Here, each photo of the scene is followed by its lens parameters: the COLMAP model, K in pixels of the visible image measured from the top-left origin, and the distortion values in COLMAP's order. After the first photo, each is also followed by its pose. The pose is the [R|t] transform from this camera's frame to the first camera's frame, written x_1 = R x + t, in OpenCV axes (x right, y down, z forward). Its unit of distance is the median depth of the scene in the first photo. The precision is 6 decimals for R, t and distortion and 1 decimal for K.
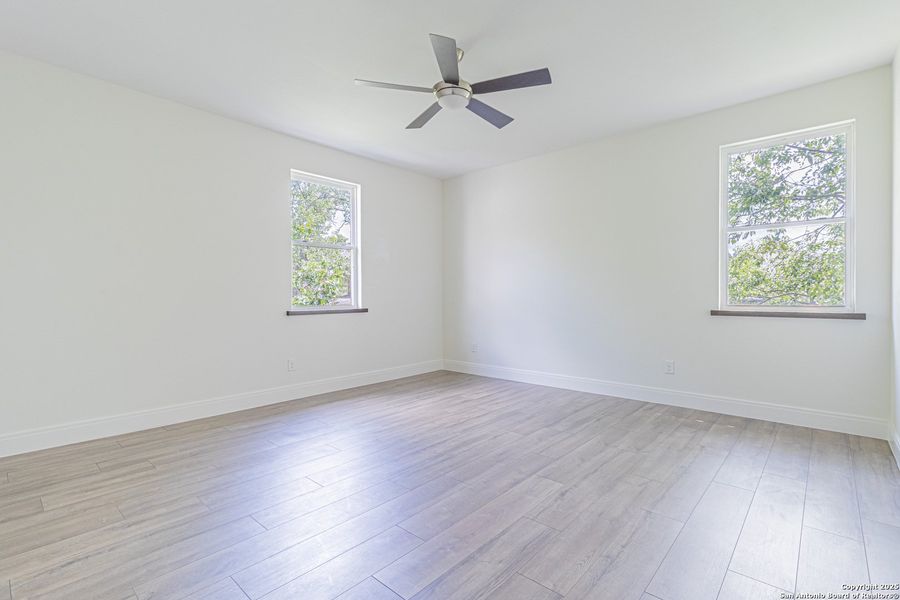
lens RADIAL K [[429.1, 0, 448.9], [0, 429.1, 294.8], [0, 0, 1]] dist [0.002161, 0.000155]
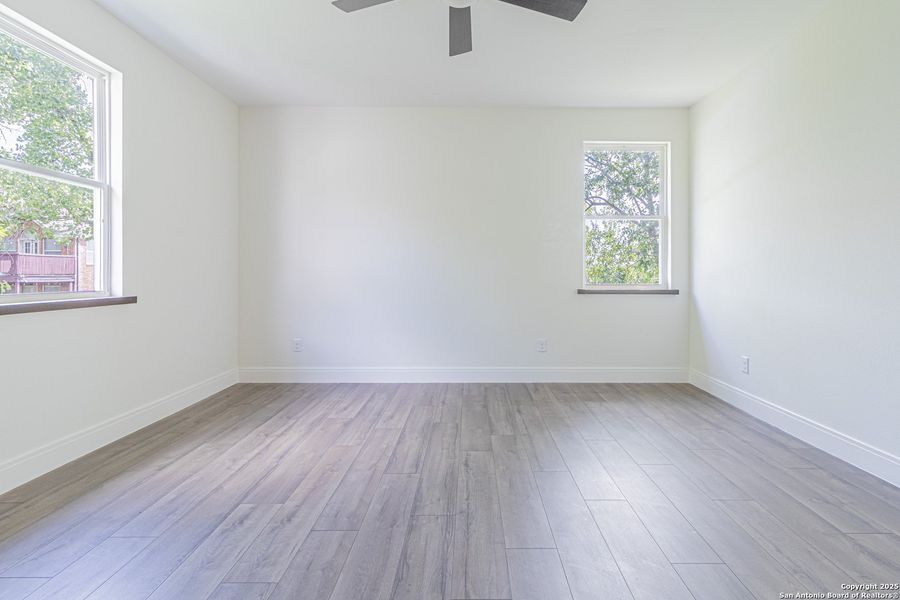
lens RADIAL K [[441.1, 0, 451.2], [0, 441.1, 265.6], [0, 0, 1]] dist [0.039932, 0.000267]
pose [[0.734899, 0.020923, 0.677854, -0.286339], [-0.005102, 0.999666, -0.025325, 0.004541], [-0.678158, 0.015153, 0.734760, 0.287794]]
